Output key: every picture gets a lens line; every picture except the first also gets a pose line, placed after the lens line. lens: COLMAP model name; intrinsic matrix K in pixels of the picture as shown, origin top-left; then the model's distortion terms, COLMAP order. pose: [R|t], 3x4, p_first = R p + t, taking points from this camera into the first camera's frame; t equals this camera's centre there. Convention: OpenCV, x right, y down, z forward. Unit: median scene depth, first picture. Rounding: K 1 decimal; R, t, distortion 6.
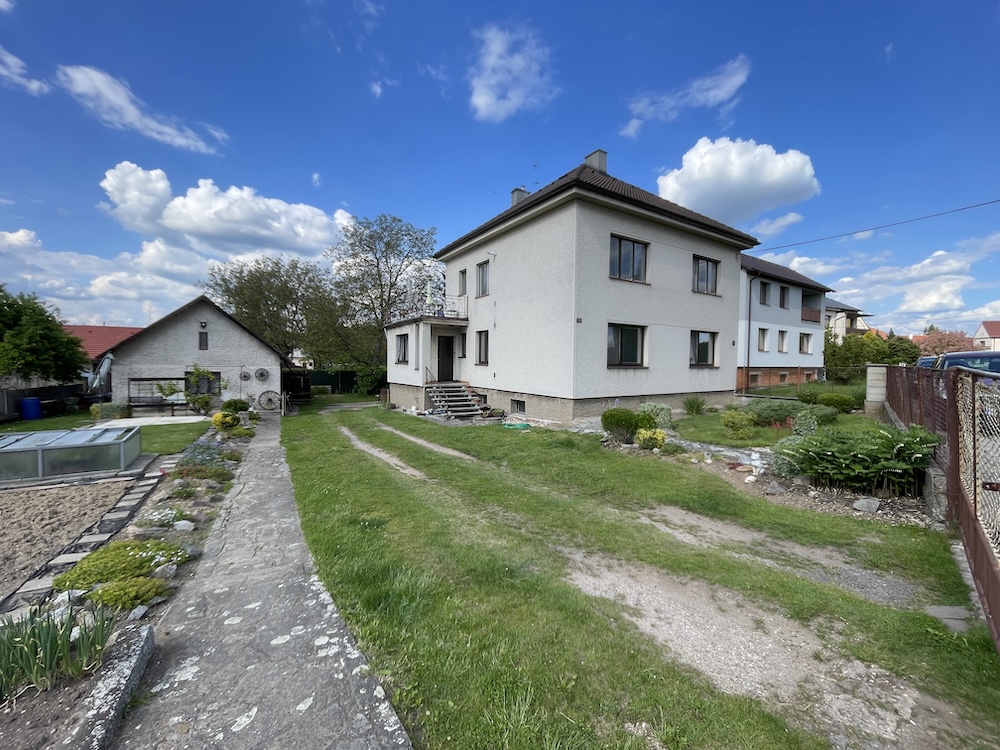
lens RADIAL K [[404.7, 0, 501.0], [0, 404.7, 374.4], [0, 0, 1]] dist [-0.002616, 0.000491]
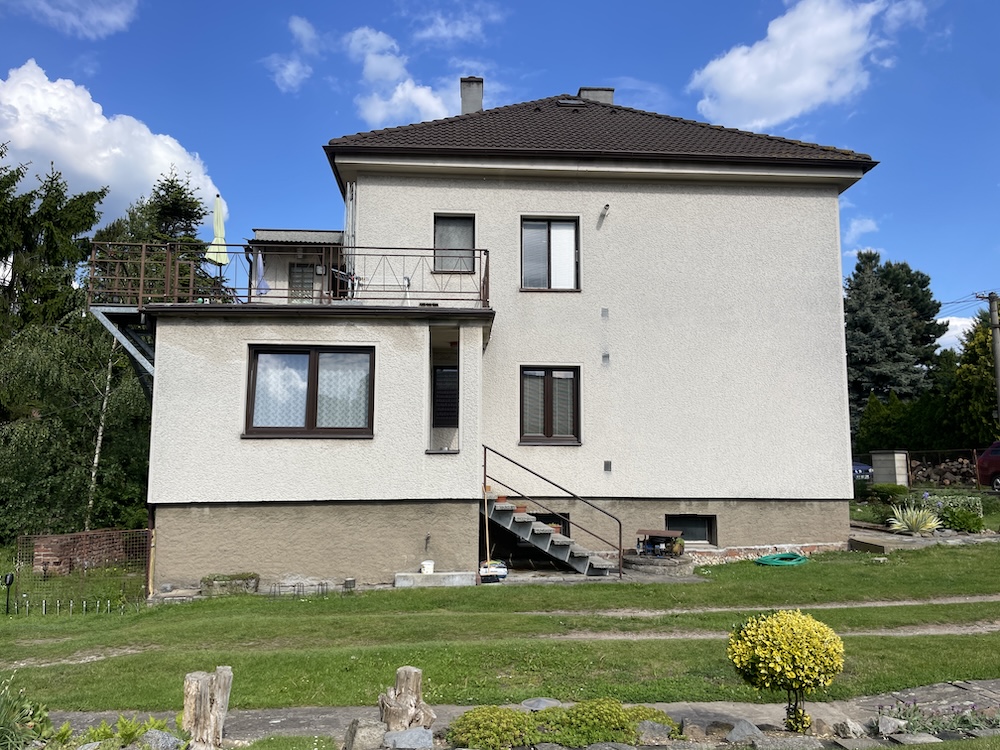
lens RADIAL K [[758.2, 0, 497.8], [0, 758.2, 380.1], [0, 0, 1]] dist [0.100898, -0.150268]
pose [[0.482533, 0.104371, 0.869637, -0.796224], [0.031398, 0.990175, -0.136260, 0.018073], [-0.875315, 0.093054, 0.474515, 0.661220]]
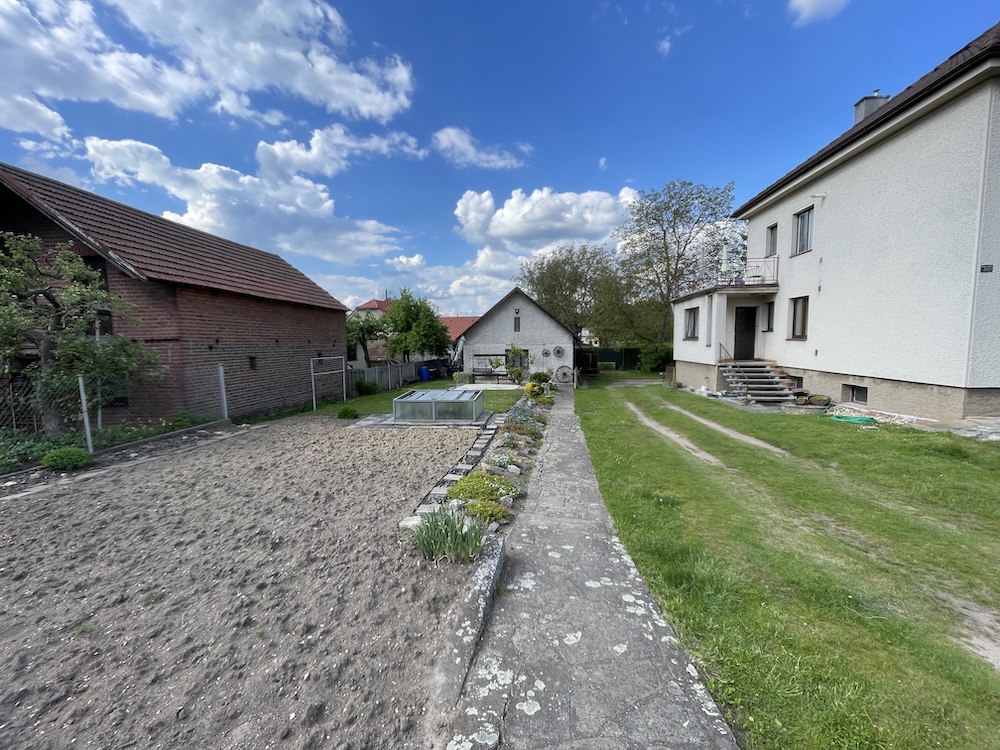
lens RADIAL K [[404.7, 0, 501.0], [0, 404.7, 374.4], [0, 0, 1]] dist [-0.002616, 0.000491]
pose [[0.785197, 0.034834, -0.618265, -0.010018], [-0.000282, 0.998437, 0.055895, 0.000758], [0.619245, -0.043714, 0.783980, -0.004220]]
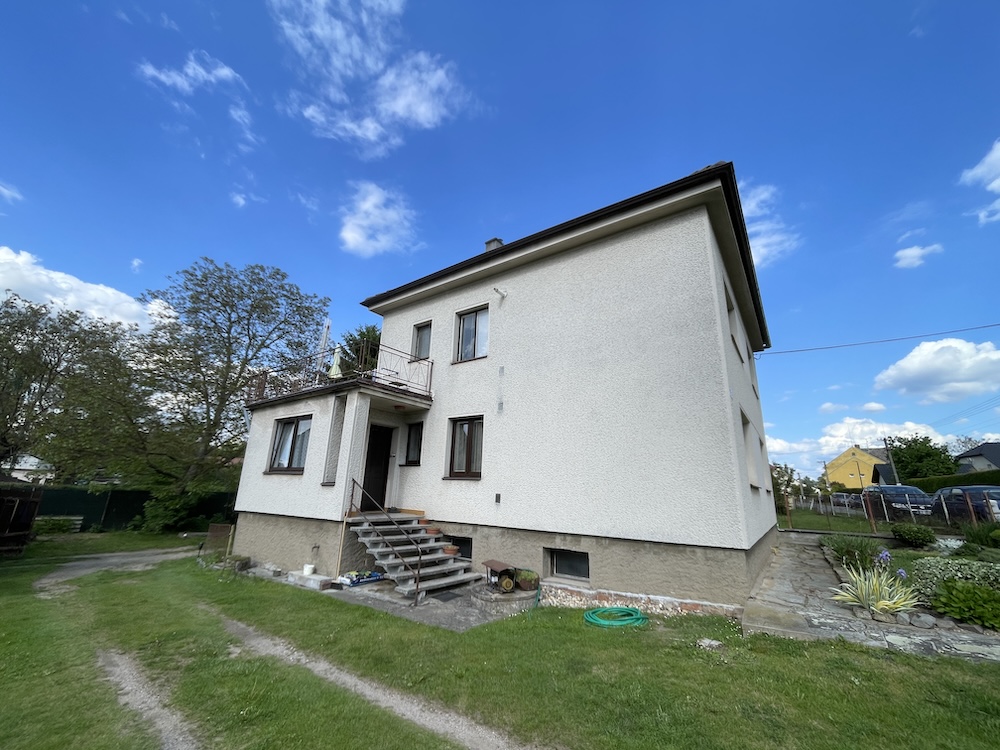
lens RADIAL K [[404.7, 0, 501.0], [0, 404.7, 374.4], [0, 0, 1]] dist [-0.002616, 0.000491]
pose [[0.927059, 0.127255, 0.352657, -0.211155], [-0.012804, 0.950831, -0.309444, 0.010924], [-0.374696, 0.282358, 0.883107, 0.460364]]
